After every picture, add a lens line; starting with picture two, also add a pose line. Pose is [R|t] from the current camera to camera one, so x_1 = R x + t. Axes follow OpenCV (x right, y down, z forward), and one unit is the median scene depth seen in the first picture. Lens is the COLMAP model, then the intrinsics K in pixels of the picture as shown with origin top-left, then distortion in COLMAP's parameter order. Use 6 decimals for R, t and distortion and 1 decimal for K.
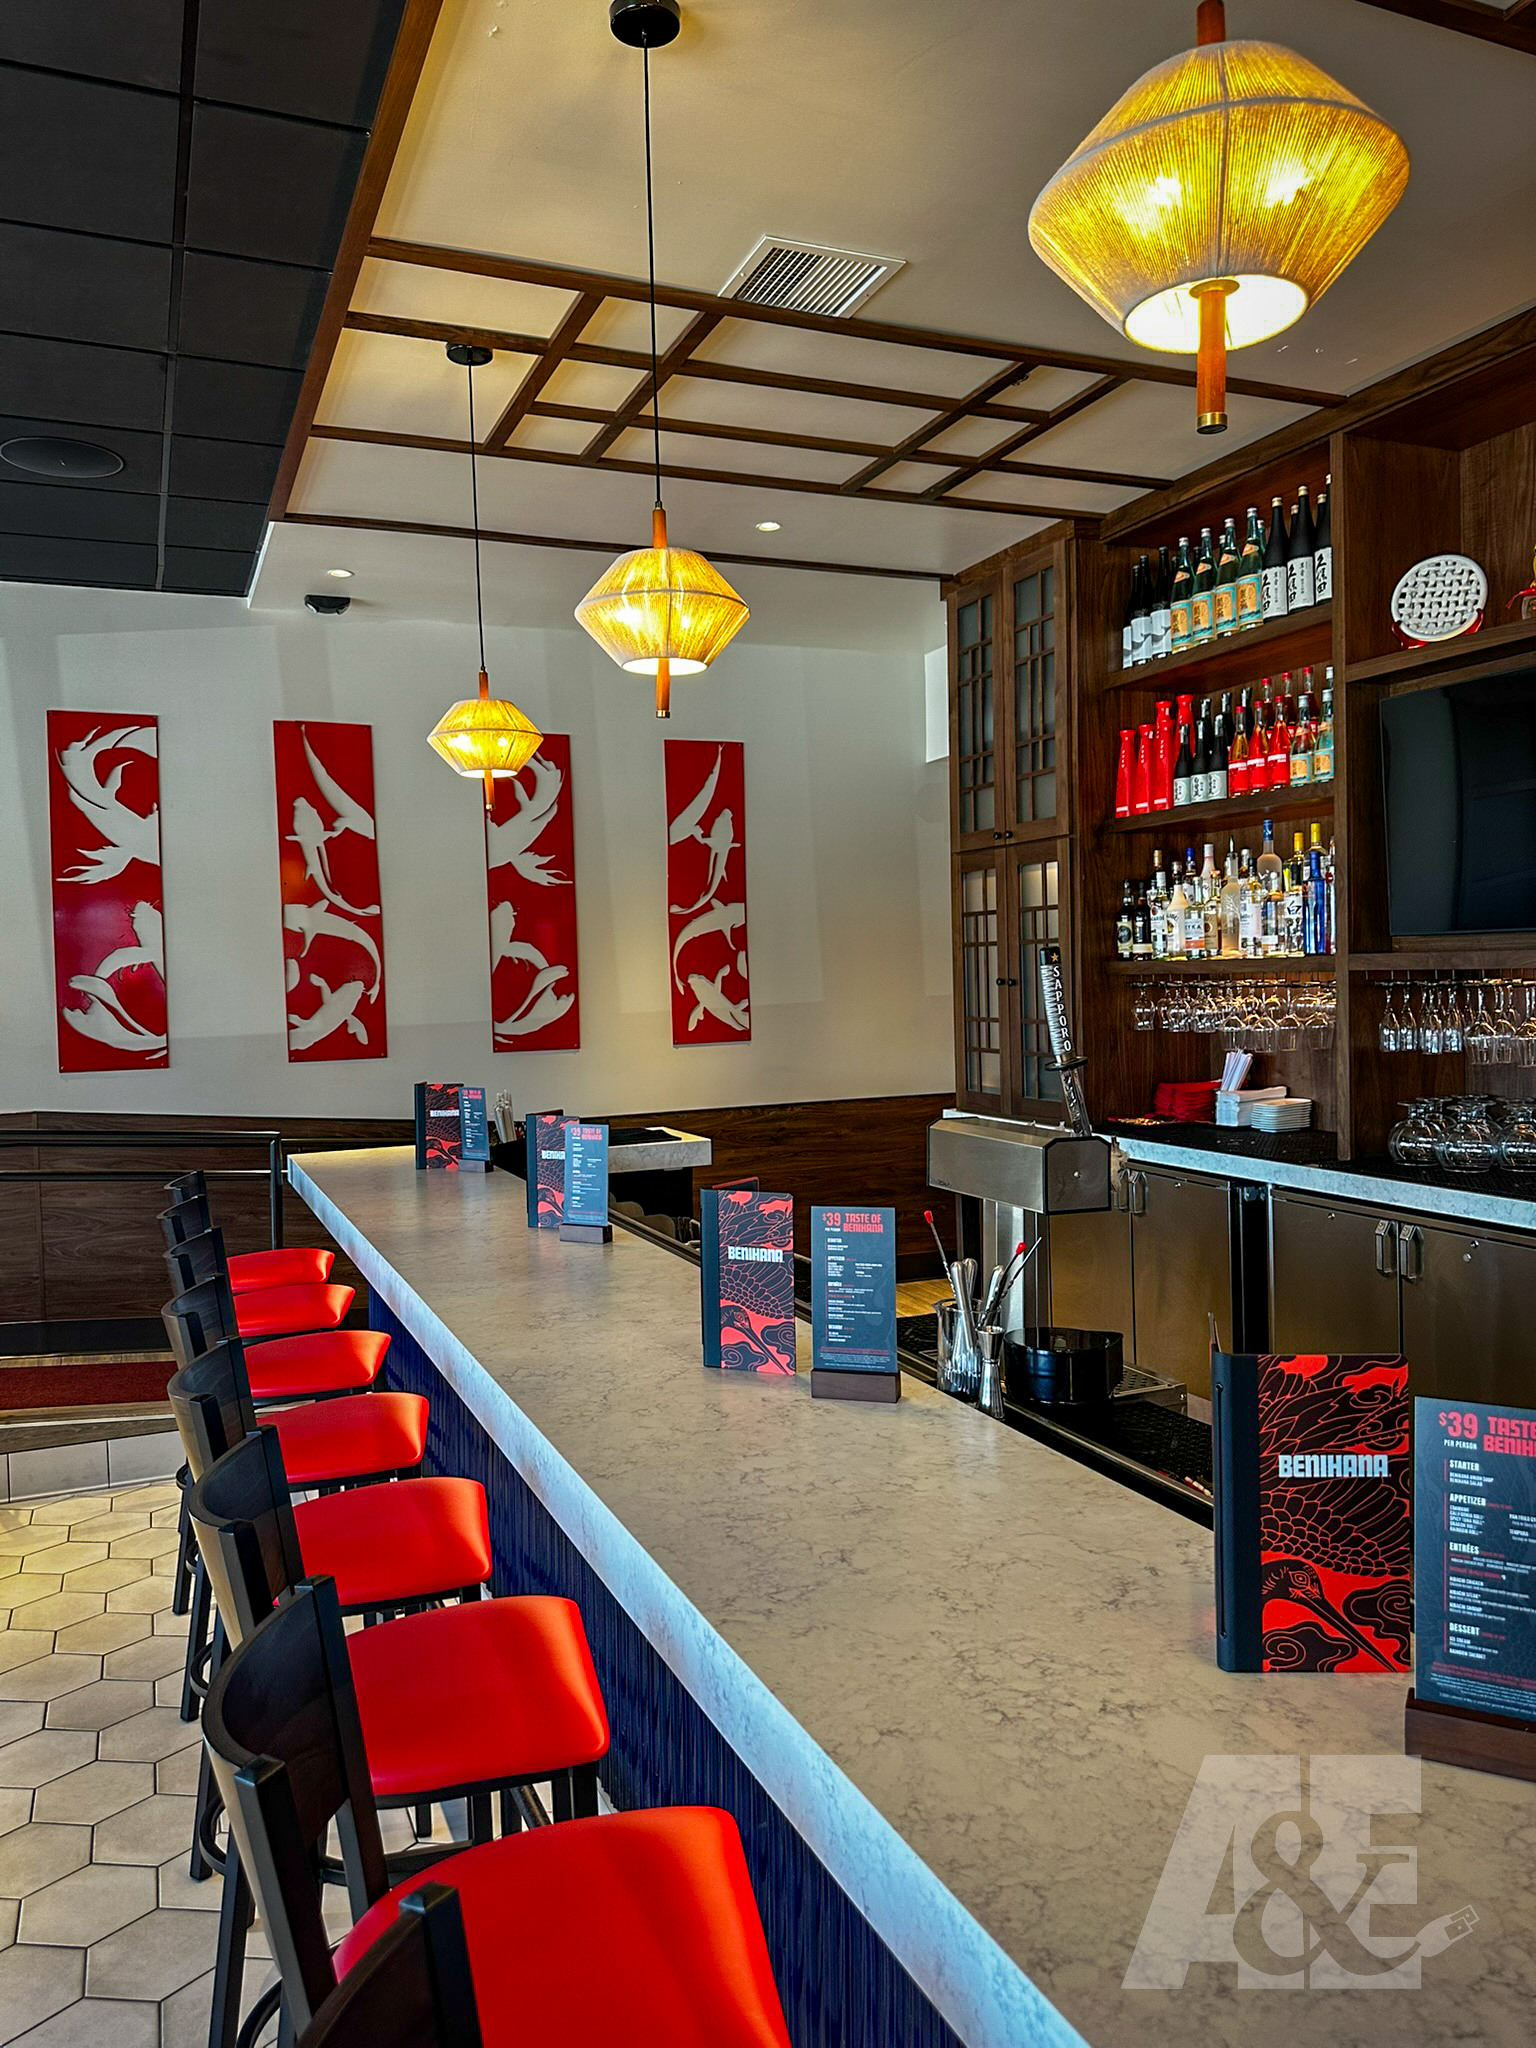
lens RADIAL K [[1391.6, 0, 787.4], [0, 1391.6, 1034.5], [0, 0, 1]] dist [0.002570, -0.009414]
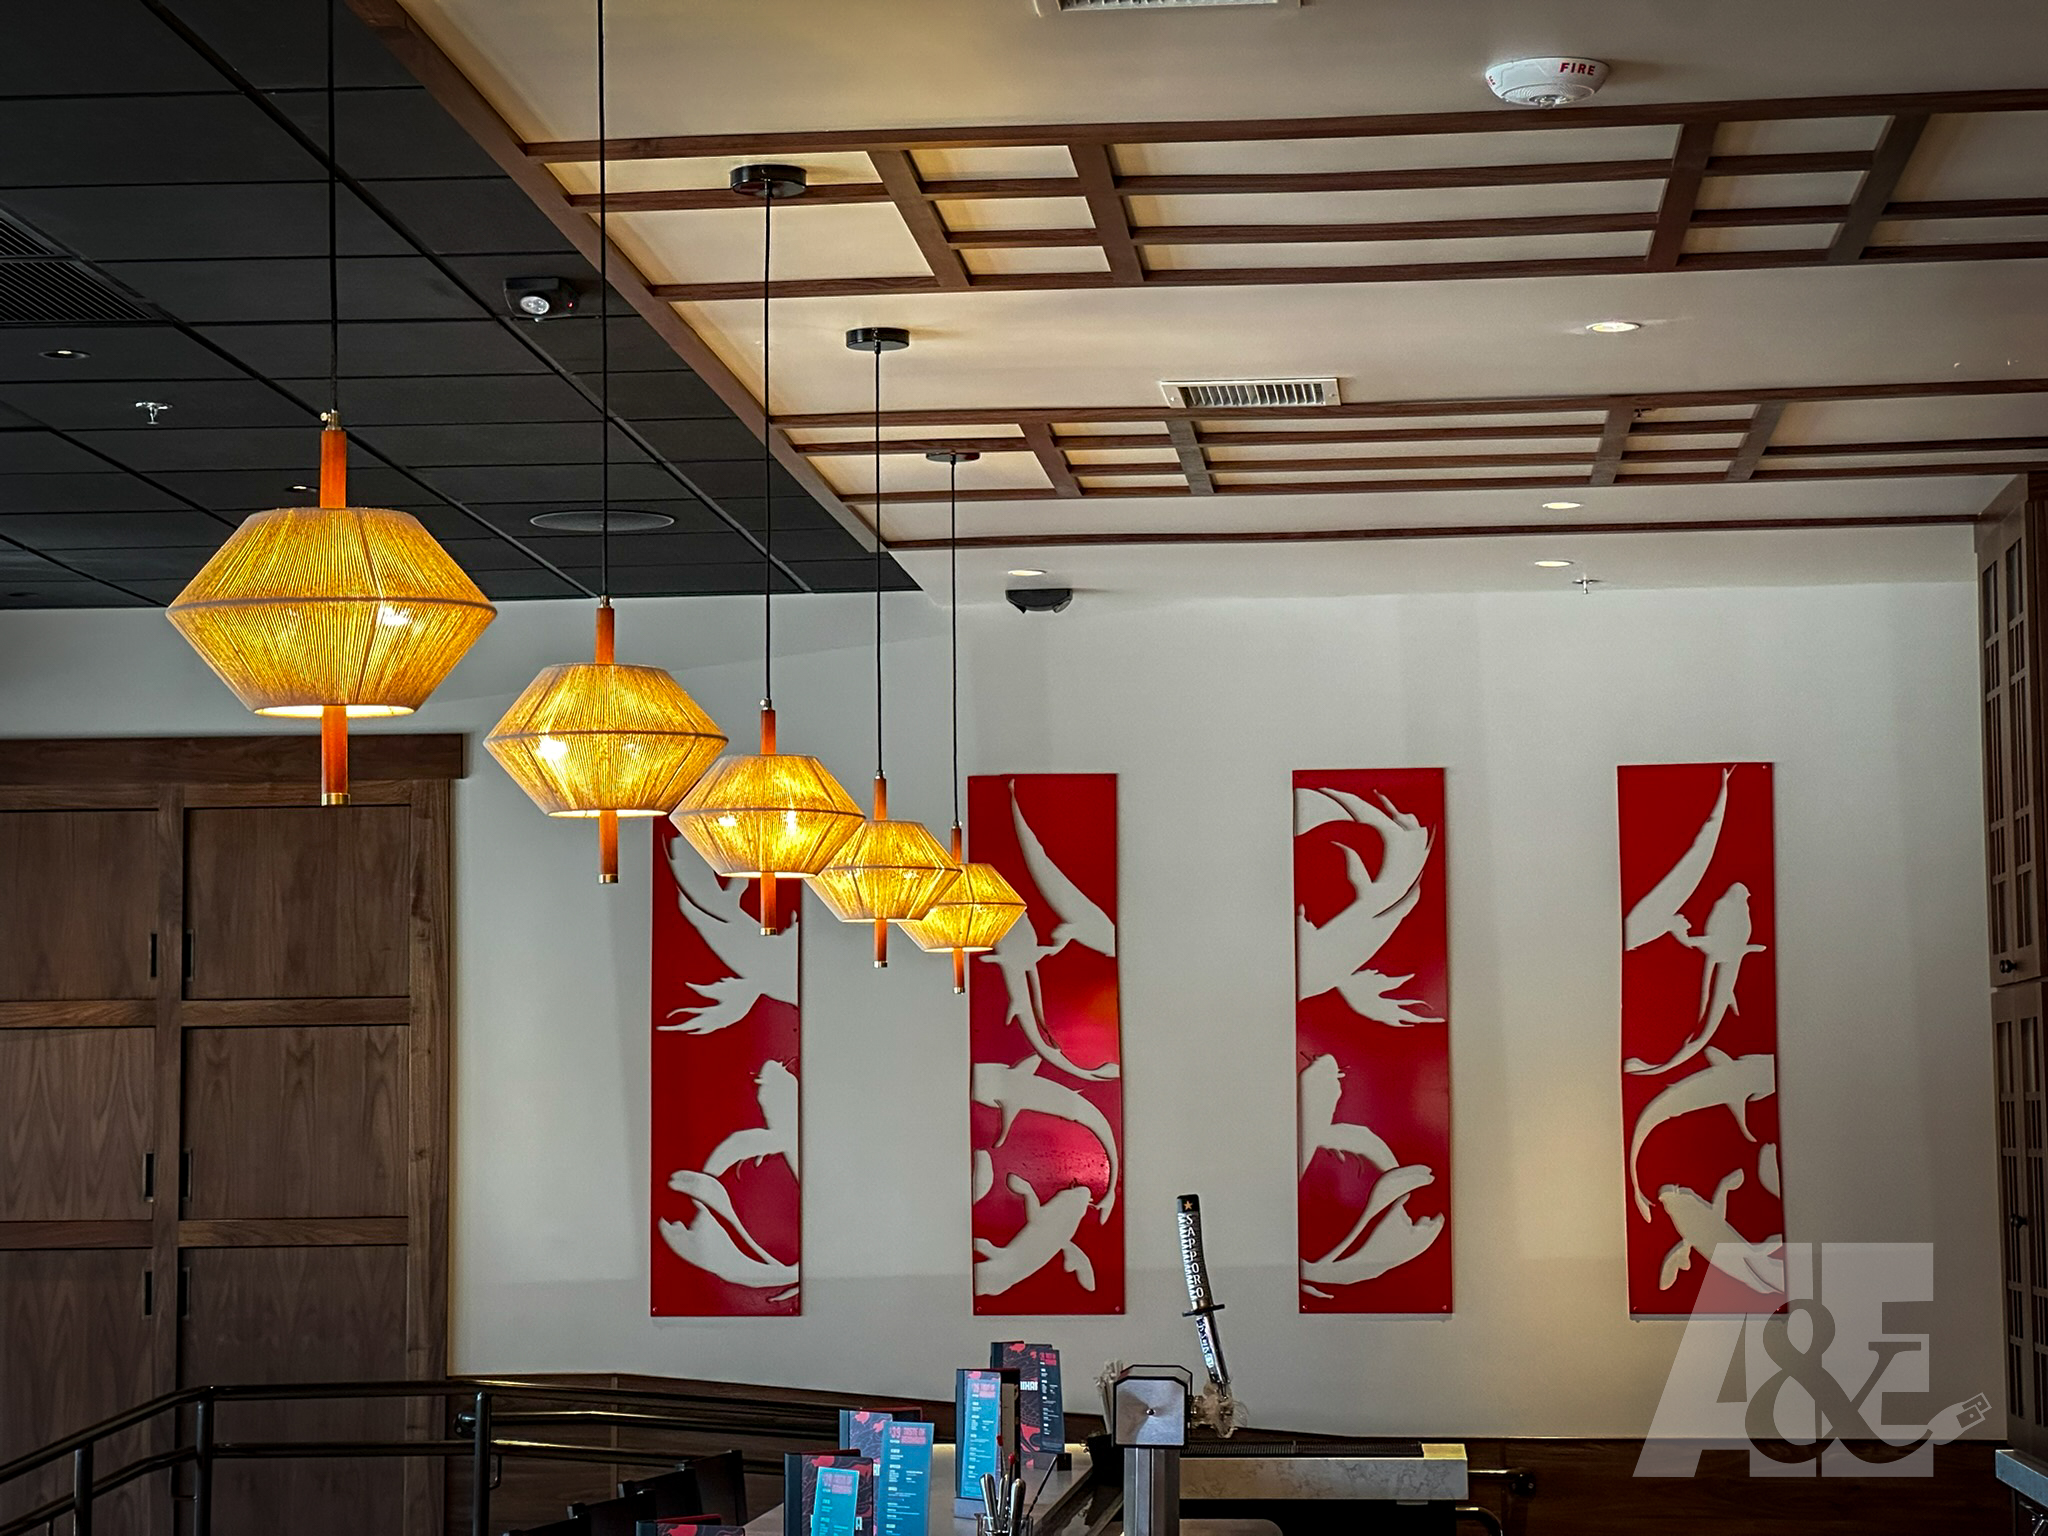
lens RADIAL K [[4323.1, 0, 1024.9], [0, 4323.1, 765.7], [0, 0, 1]] dist [0.094734, 0.000000]
pose [[0.868224, -0.026446, -0.495466, 0.602542], [-0.035423, 0.992727, -0.115060, -0.001903], [0.494906, 0.117449, 0.860973, -0.660415]]
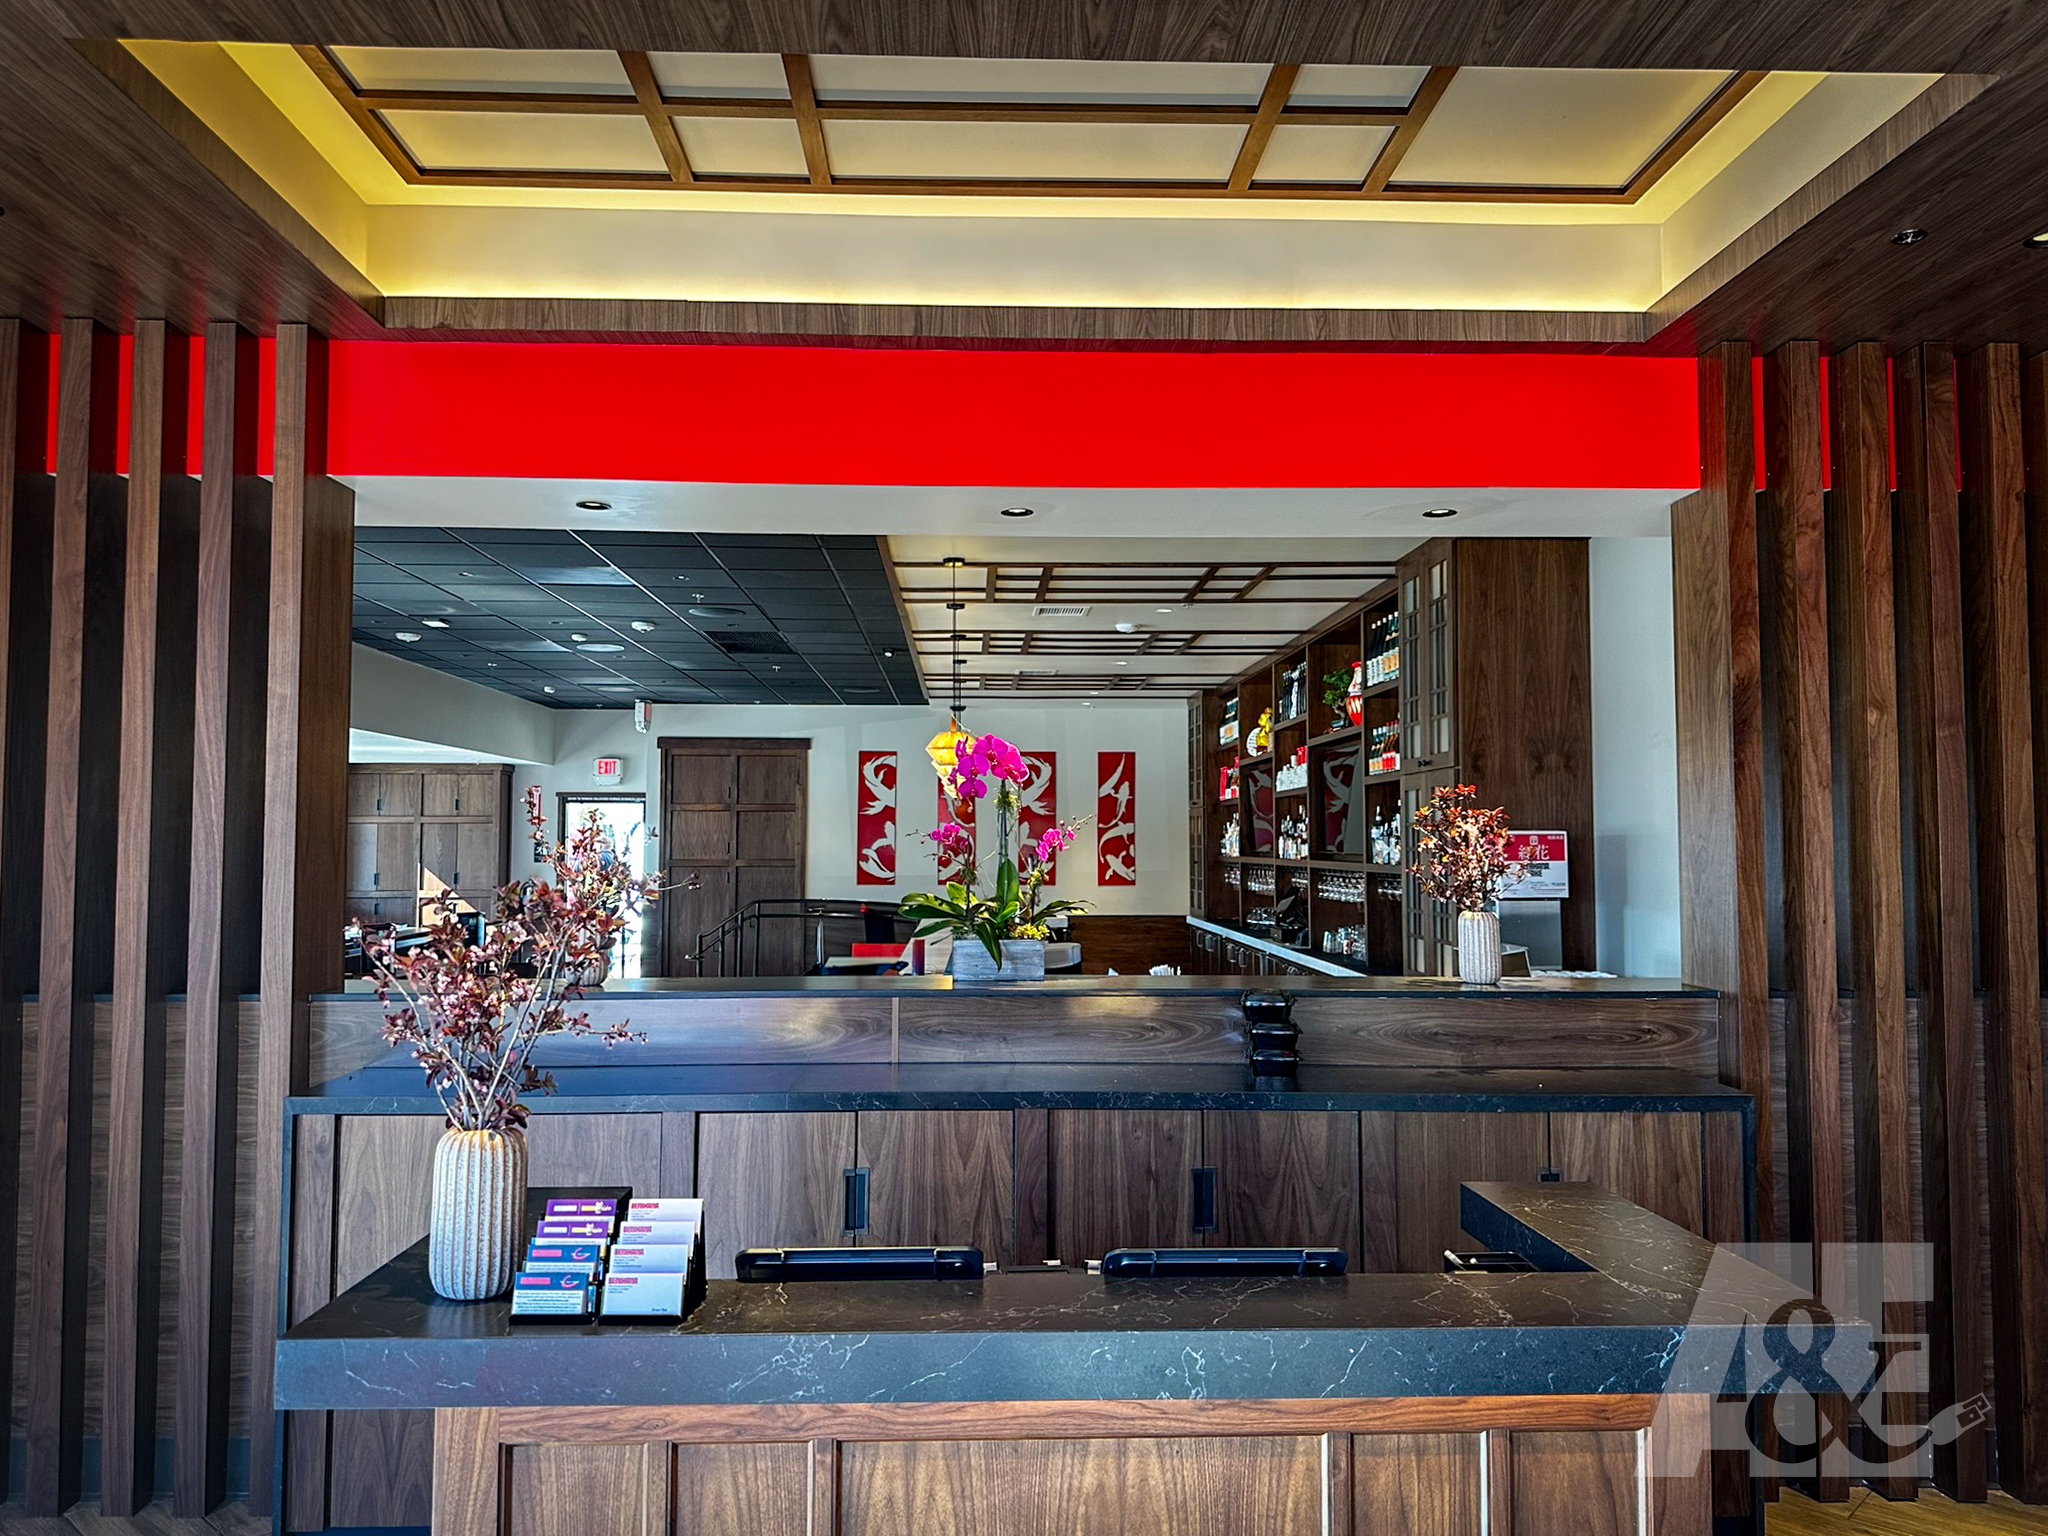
lens RADIAL K [[1391.6, 0, 1016.7], [0, 1391.6, 773.0], [0, 0, 1]] dist [0.002570, -0.009414]
pose [[0.925990, 0.007271, -0.377478, 0.692365], [-0.041723, 0.995661, -0.083173, 0.020855], [0.375236, 0.092766, 0.922276, -1.233870]]
